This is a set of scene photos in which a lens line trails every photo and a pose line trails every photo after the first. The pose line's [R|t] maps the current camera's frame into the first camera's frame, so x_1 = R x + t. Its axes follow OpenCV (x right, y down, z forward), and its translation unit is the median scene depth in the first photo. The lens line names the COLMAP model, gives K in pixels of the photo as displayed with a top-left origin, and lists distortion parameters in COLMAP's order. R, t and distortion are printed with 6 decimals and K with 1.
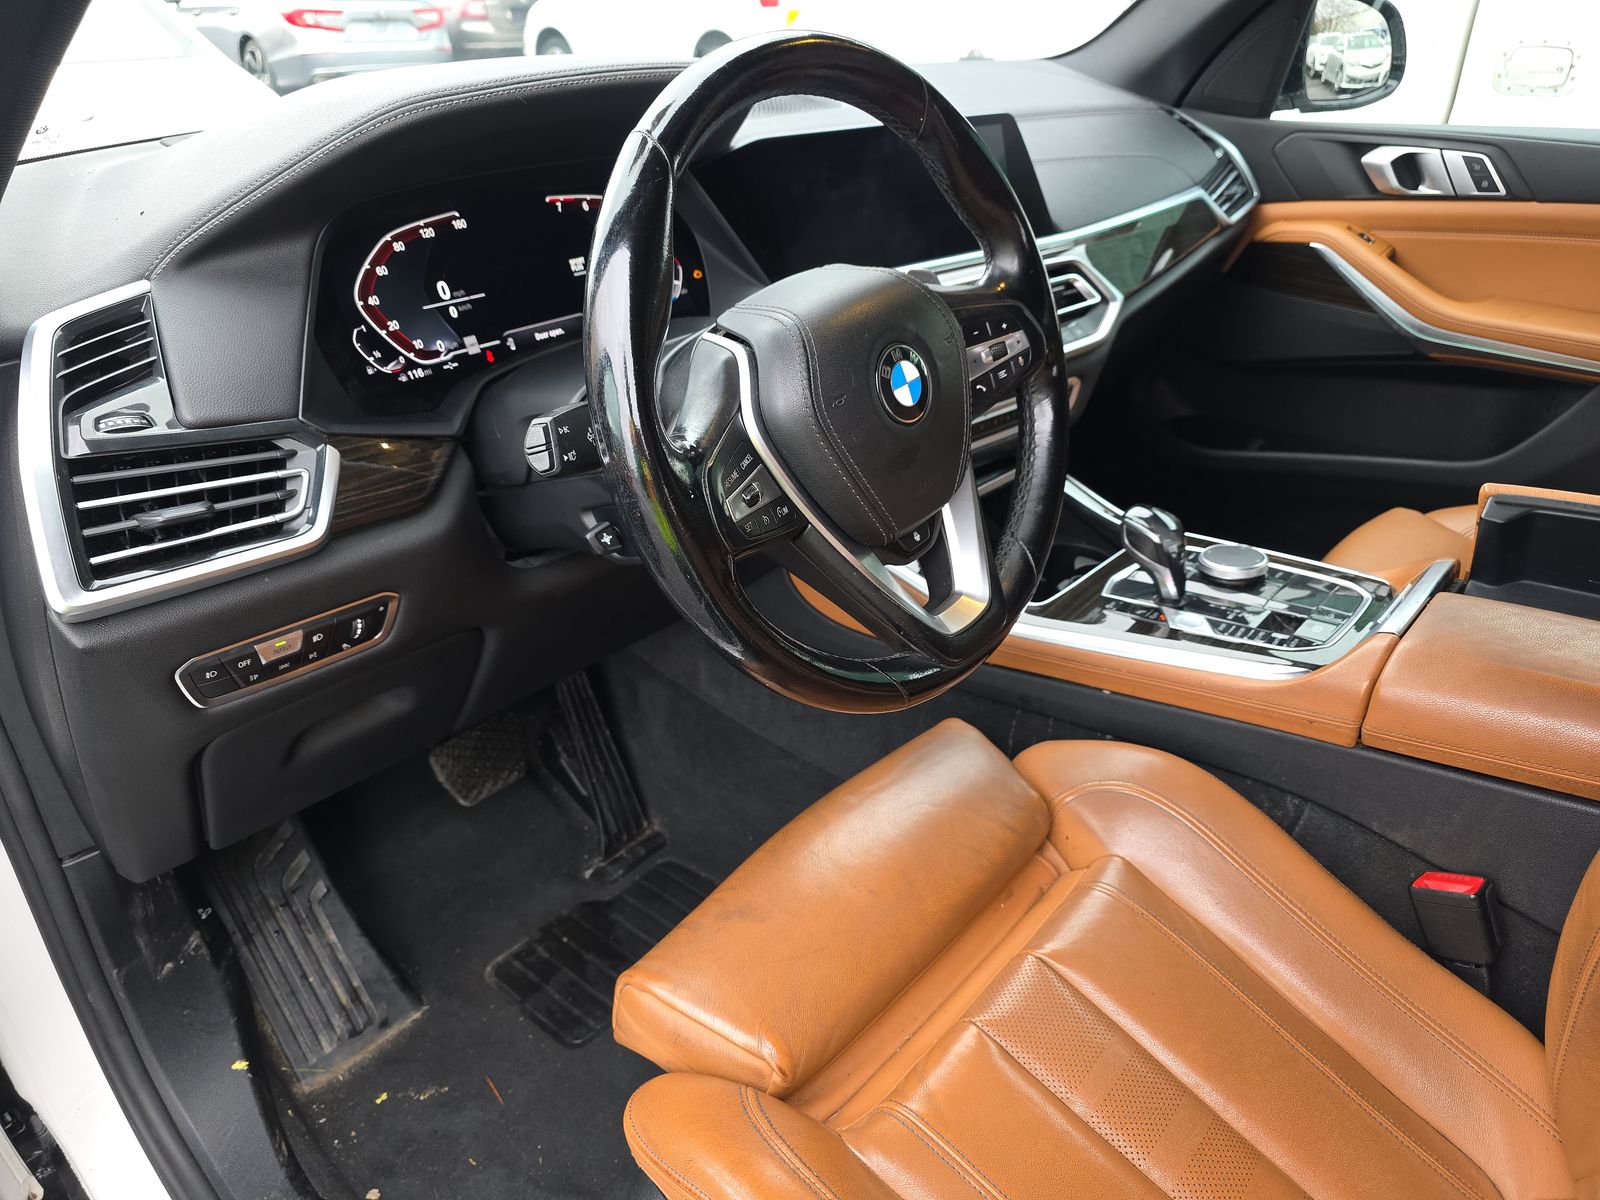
lens RADIAL K [[1075.9, 0, 803.6], [0, 1075.9, 580.6], [0, 0, 1]] dist [0.052386, -0.050131]
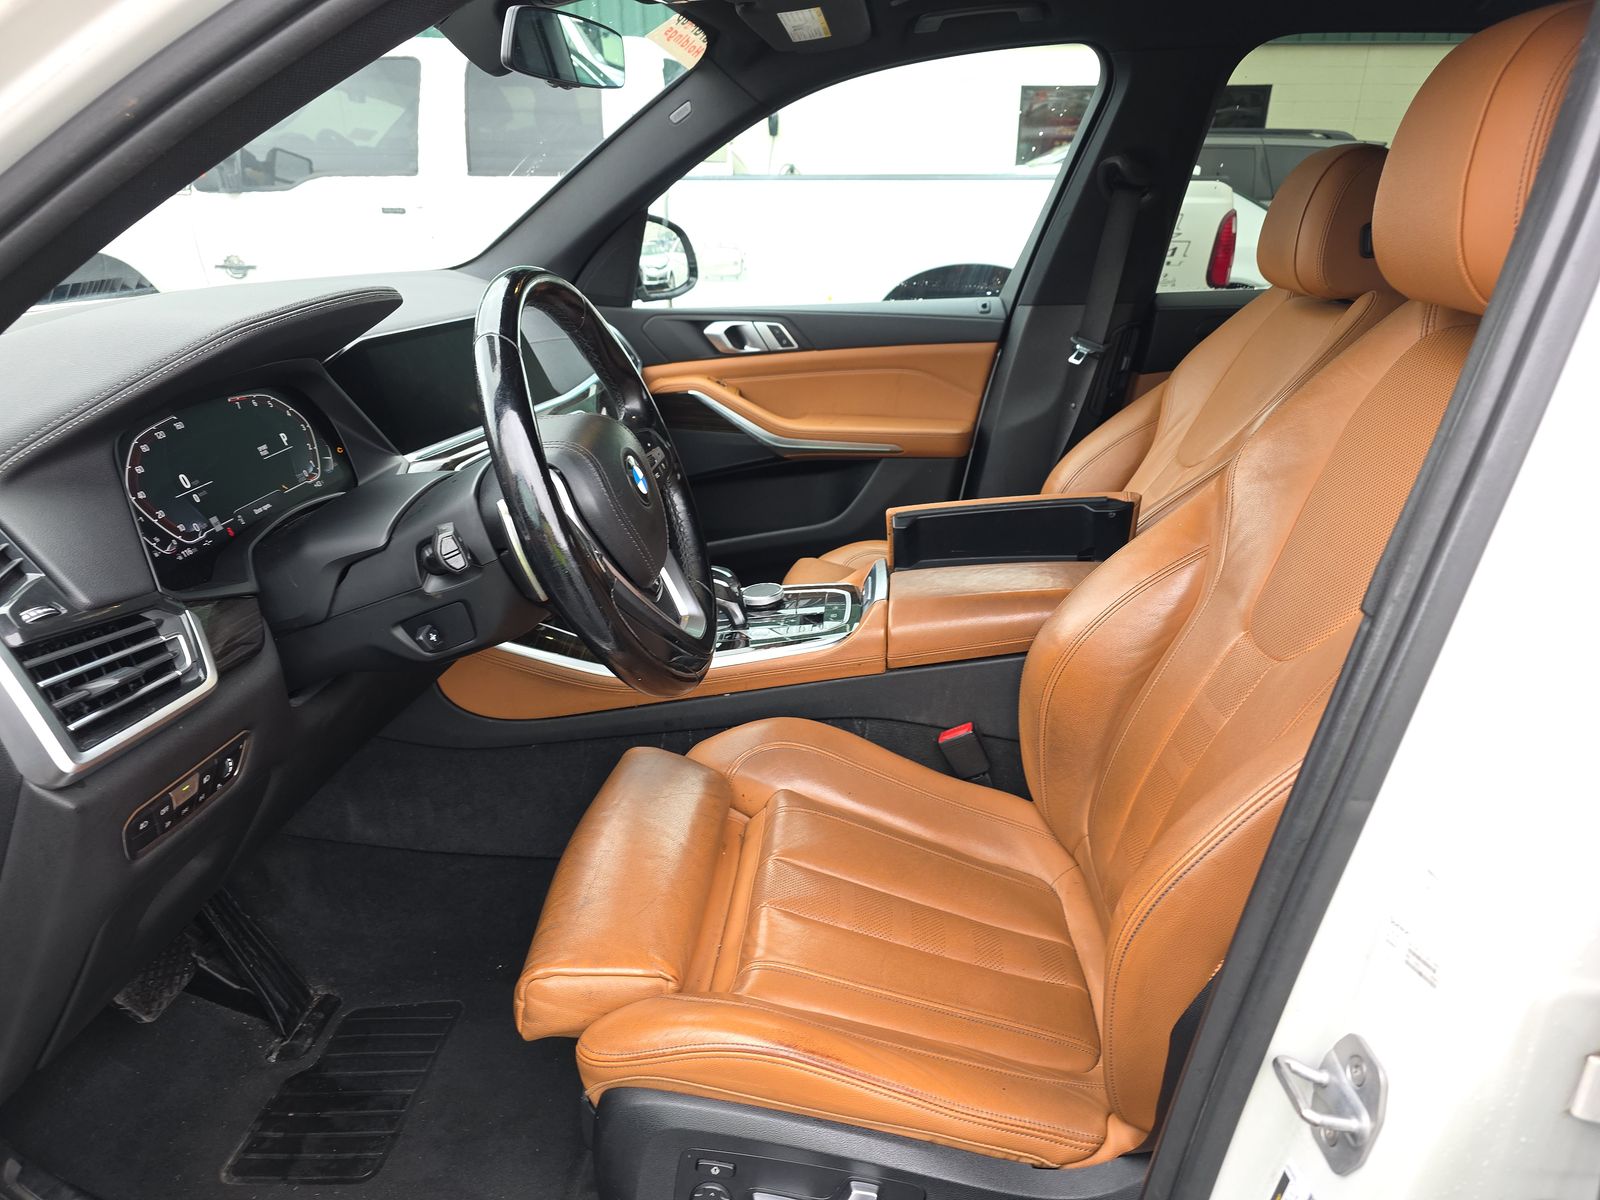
lens RADIAL K [[1075.9, 0, 803.6], [0, 1075.9, 580.6], [0, 0, 1]] dist [0.052386, -0.050131]
pose [[0.789637, -0.197847, 0.580800, -0.498235], [0.286006, 0.956146, -0.063137, 0.090509], [-0.542838, 0.215968, 0.811594, -0.259631]]
